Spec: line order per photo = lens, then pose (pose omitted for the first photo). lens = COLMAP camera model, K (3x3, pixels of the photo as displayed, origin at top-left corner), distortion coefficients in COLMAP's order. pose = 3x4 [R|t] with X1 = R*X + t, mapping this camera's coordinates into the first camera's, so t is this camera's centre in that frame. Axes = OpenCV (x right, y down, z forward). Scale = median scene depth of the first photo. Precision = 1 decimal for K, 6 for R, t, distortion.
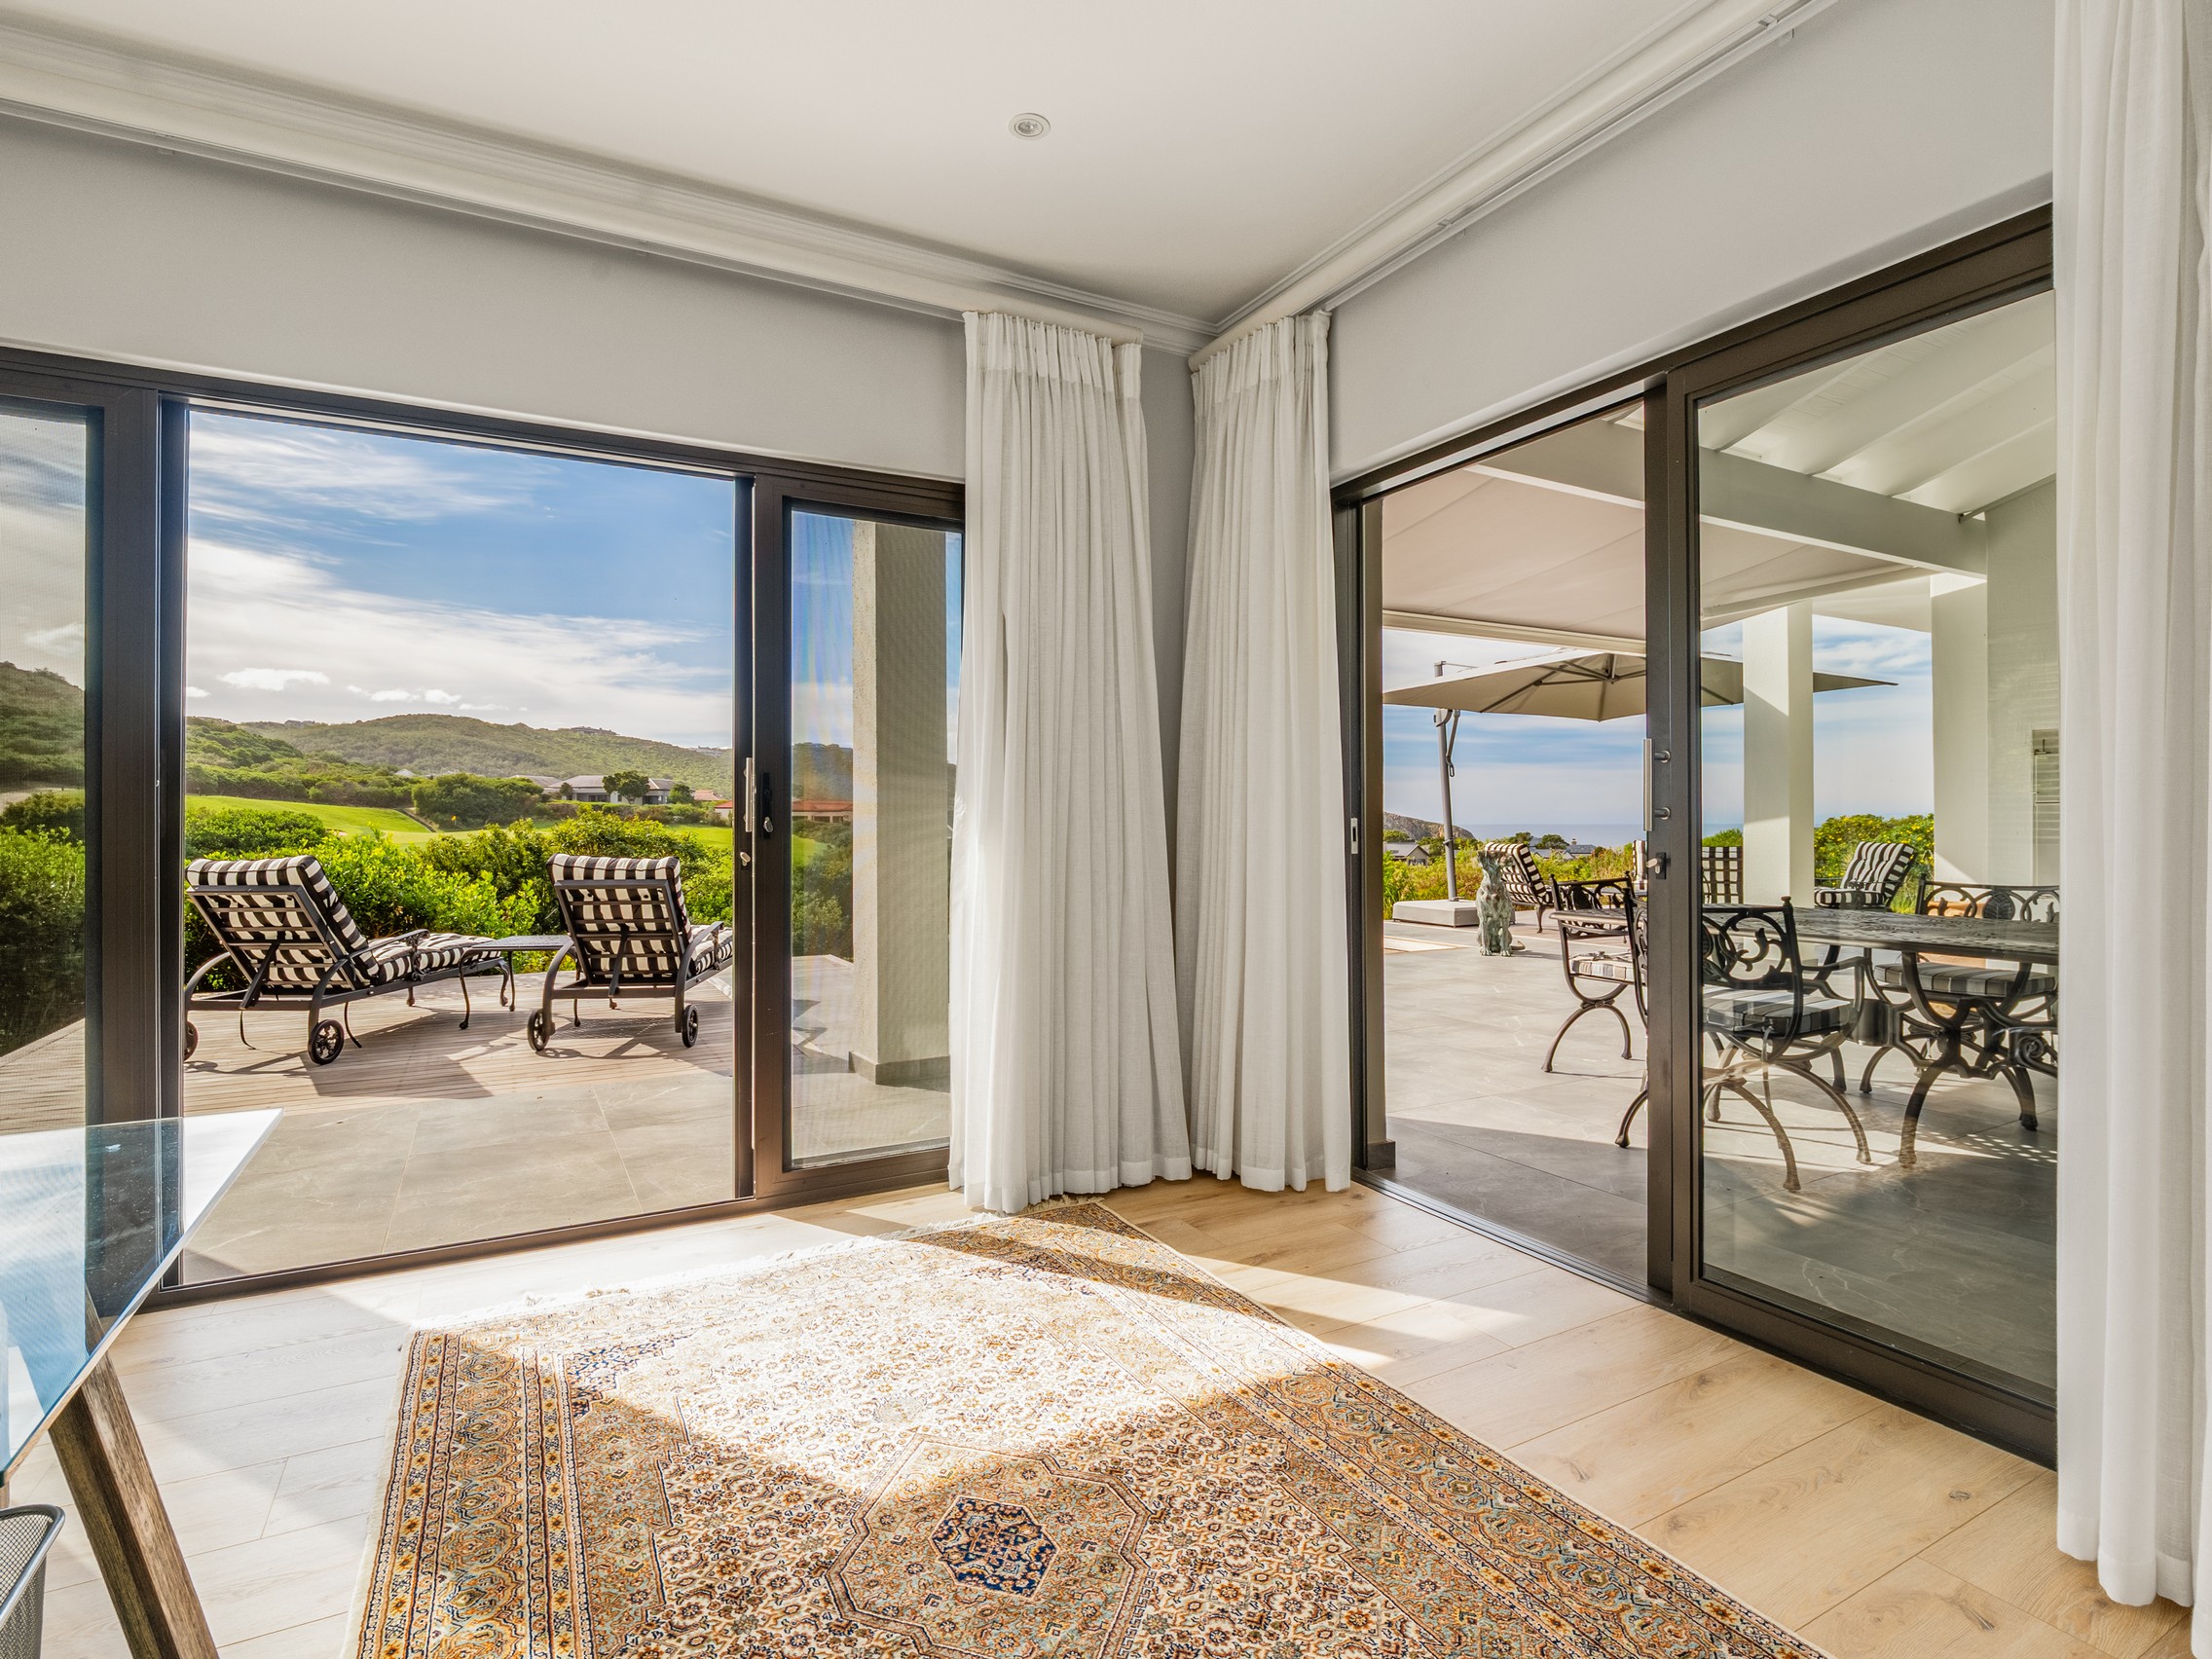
lens RADIAL K [[1088.0, 0, 1122.7], [0, 1088.0, 816.9], [0, 0, 1]] dist [-0.010256, -0.003331]
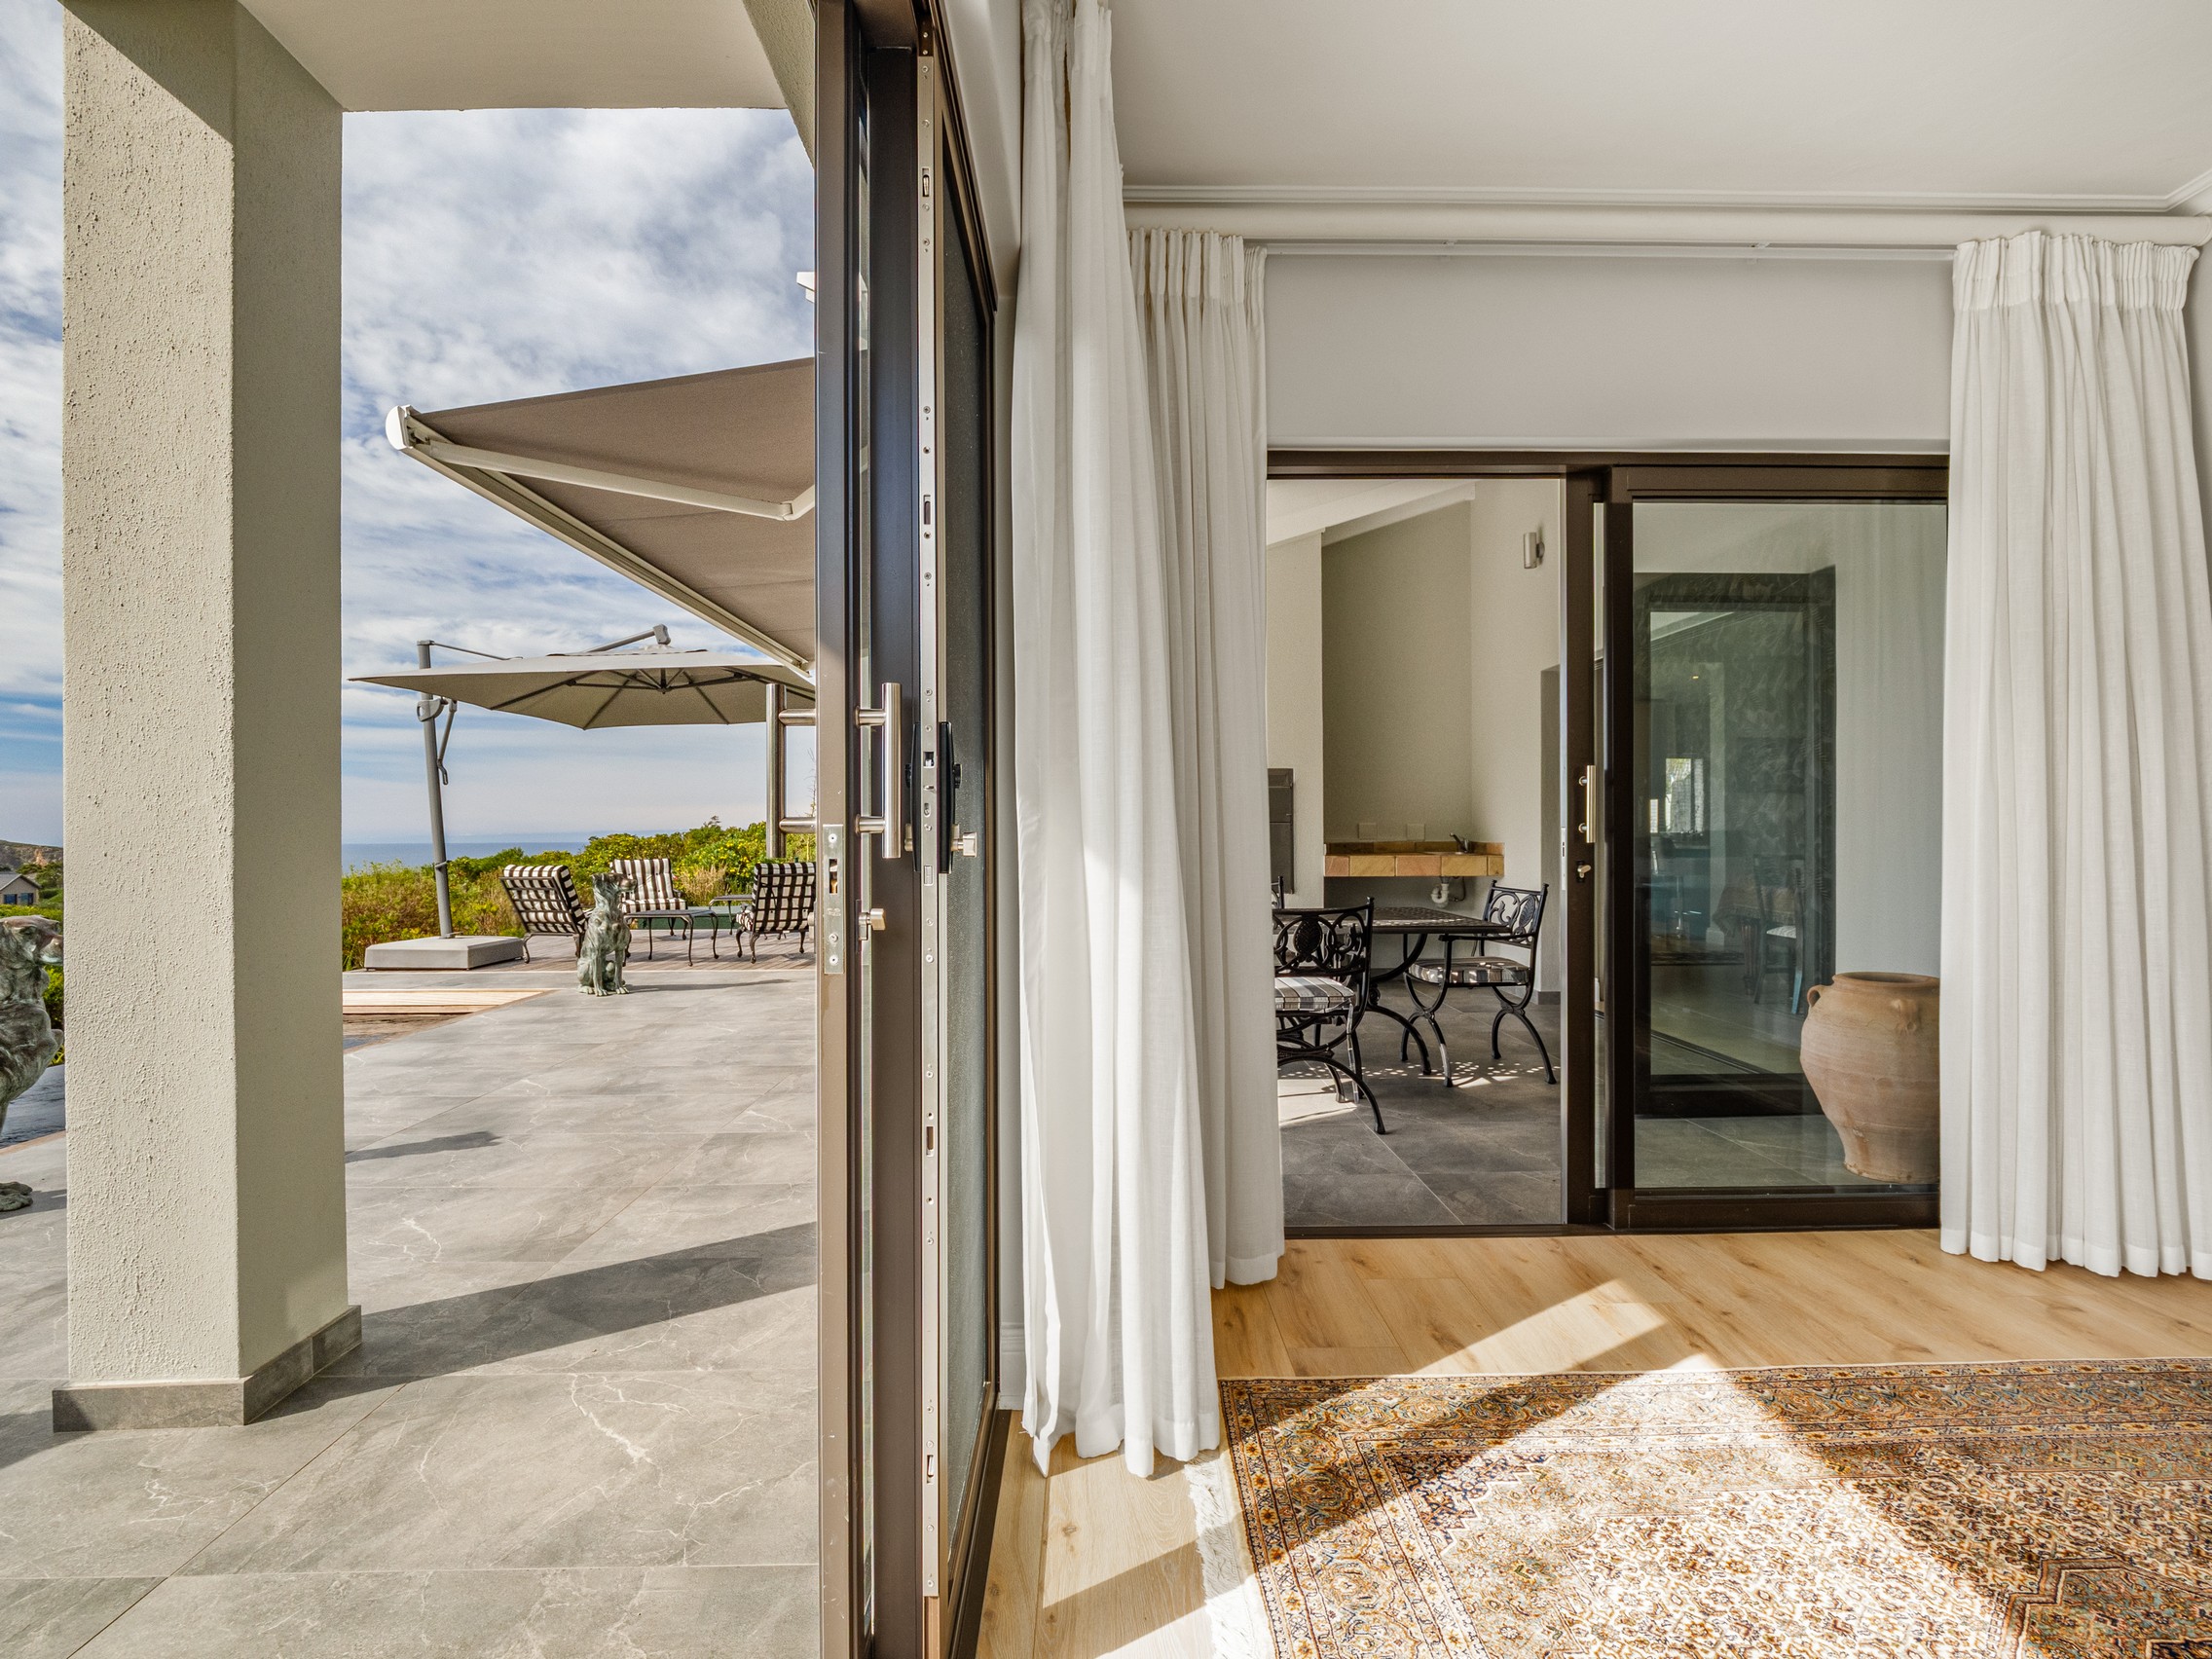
lens RADIAL K [[1088.0, 0, 1108.0], [0, 1088.0, 832.8], [0, 0, 1]] dist [-0.010256, -0.003331]
pose [[0.483219, 0.003682, 0.875492, -0.776935], [0.000417, 0.999990, -0.004436, 0.011356], [-0.875499, 0.002509, 0.483213, 0.844154]]
